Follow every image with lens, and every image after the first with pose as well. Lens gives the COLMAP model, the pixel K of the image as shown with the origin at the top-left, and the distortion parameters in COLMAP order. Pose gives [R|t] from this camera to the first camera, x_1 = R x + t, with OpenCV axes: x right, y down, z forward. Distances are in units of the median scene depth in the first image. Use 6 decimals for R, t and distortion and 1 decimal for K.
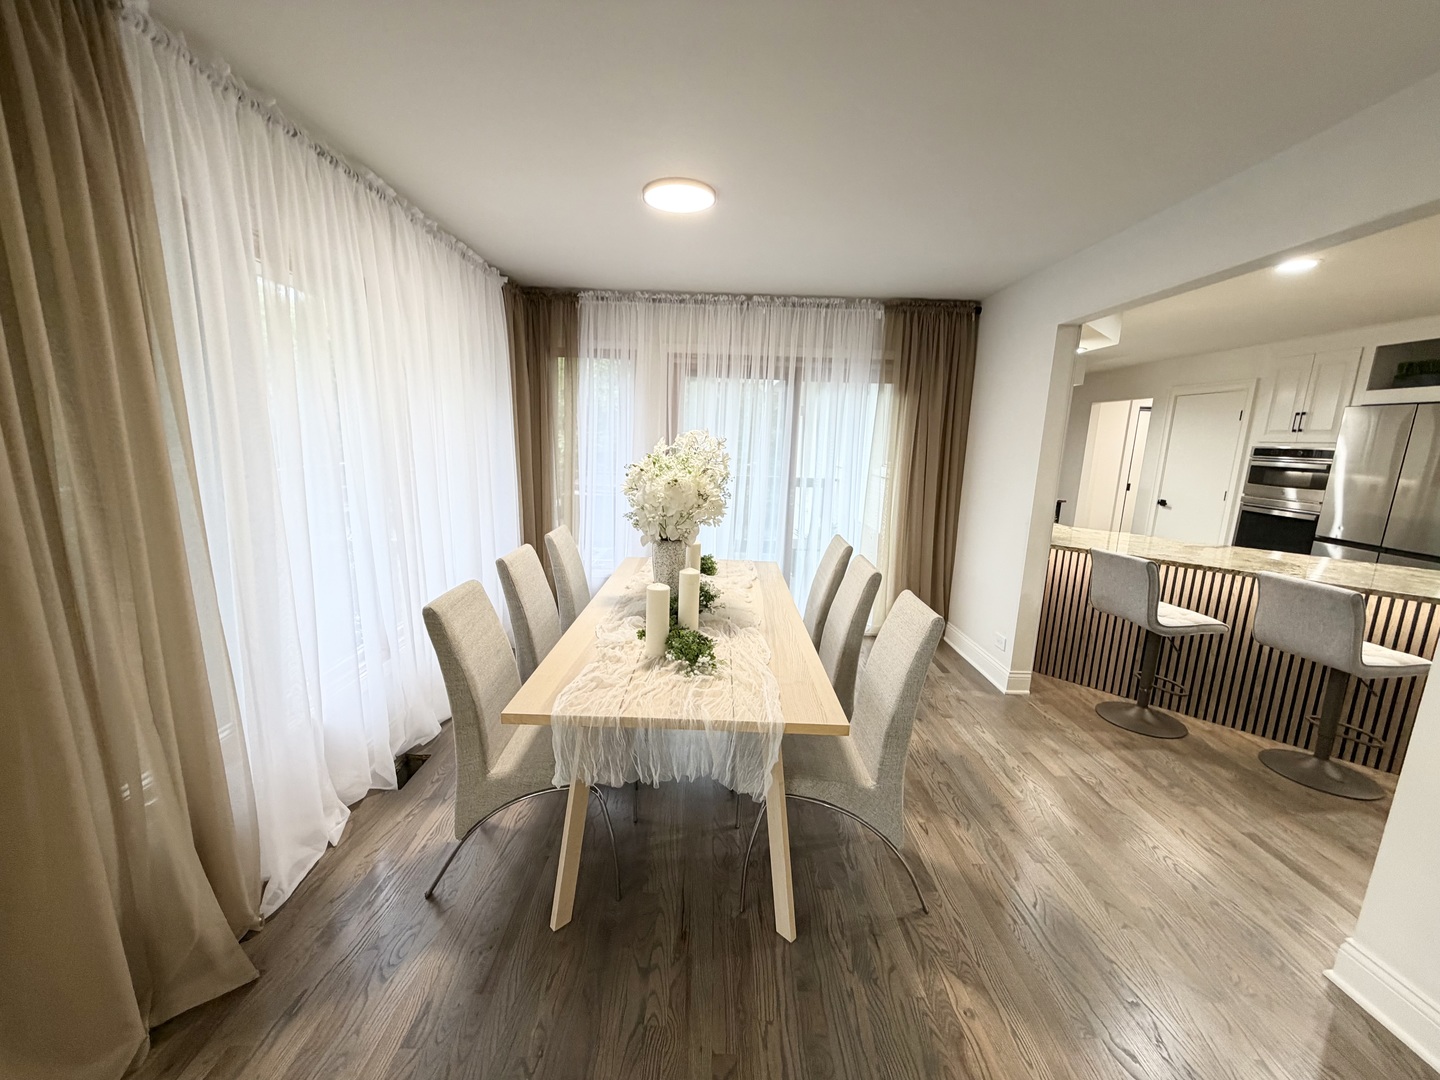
lens RADIAL K [[576.6, 0, 720.2], [0, 576.6, 539.5], [0, 0, 1]] dist [0.001308, -0.000233]
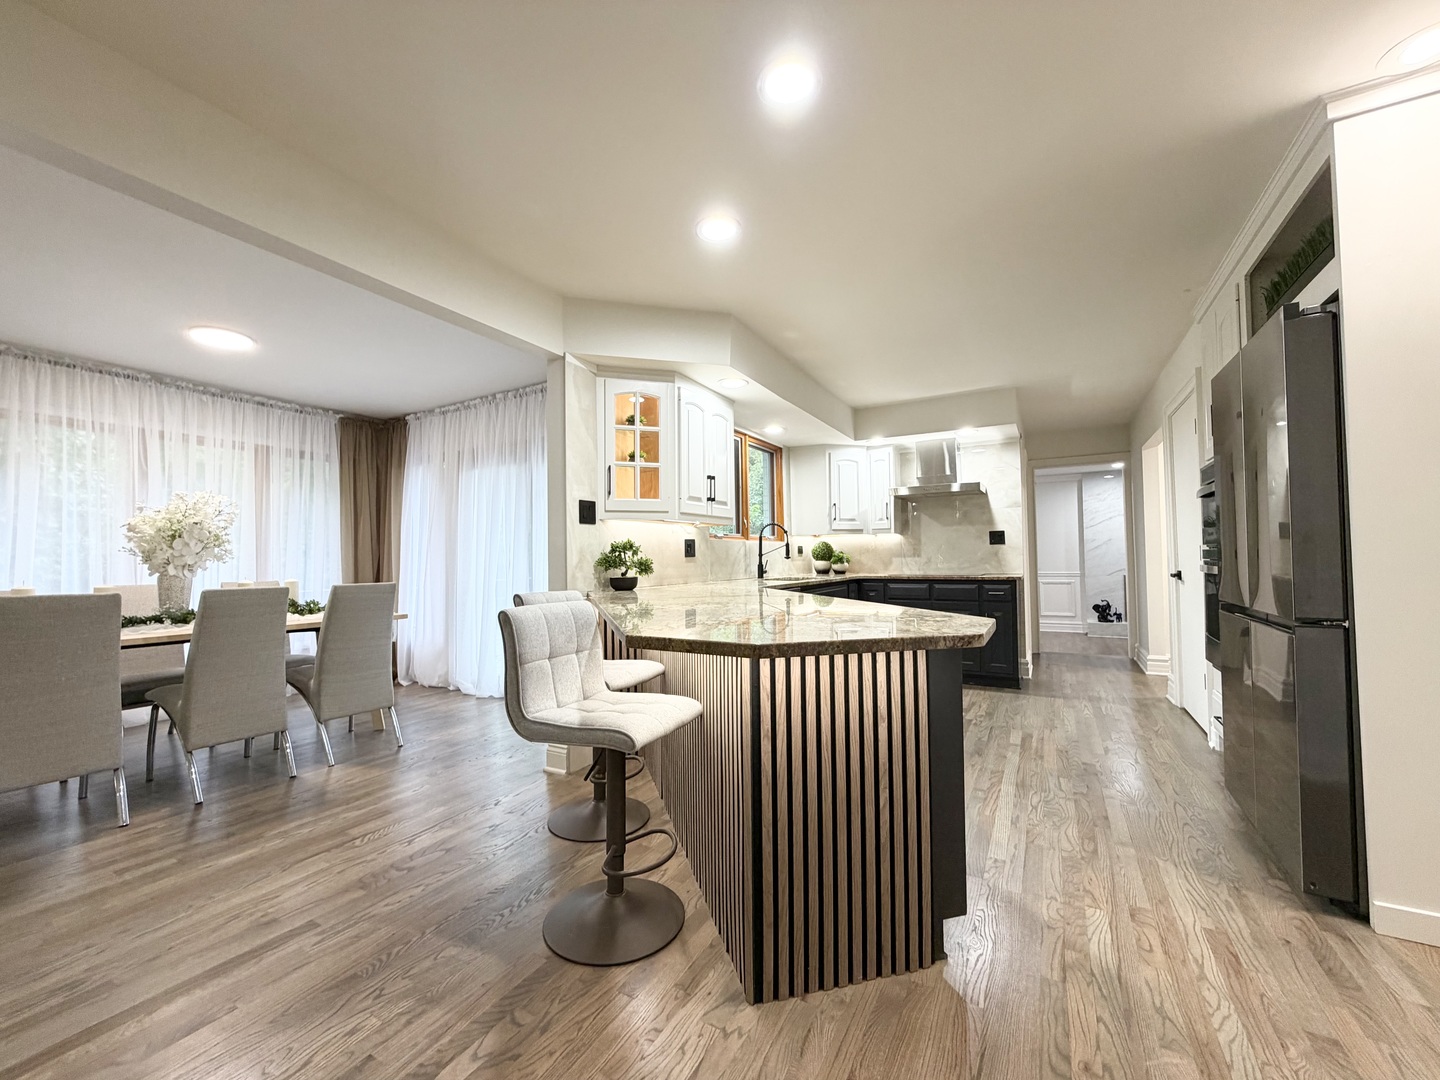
lens RADIAL K [[576.6, 0, 718.5], [0, 576.6, 540.1], [0, 0, 1]] dist [0.001308, -0.000233]
pose [[0.864516, -0.063578, -0.498568, 1.003343], [-0.047455, 0.977210, -0.206902, 0.086140], [0.500360, 0.202529, 0.841797, 0.299141]]
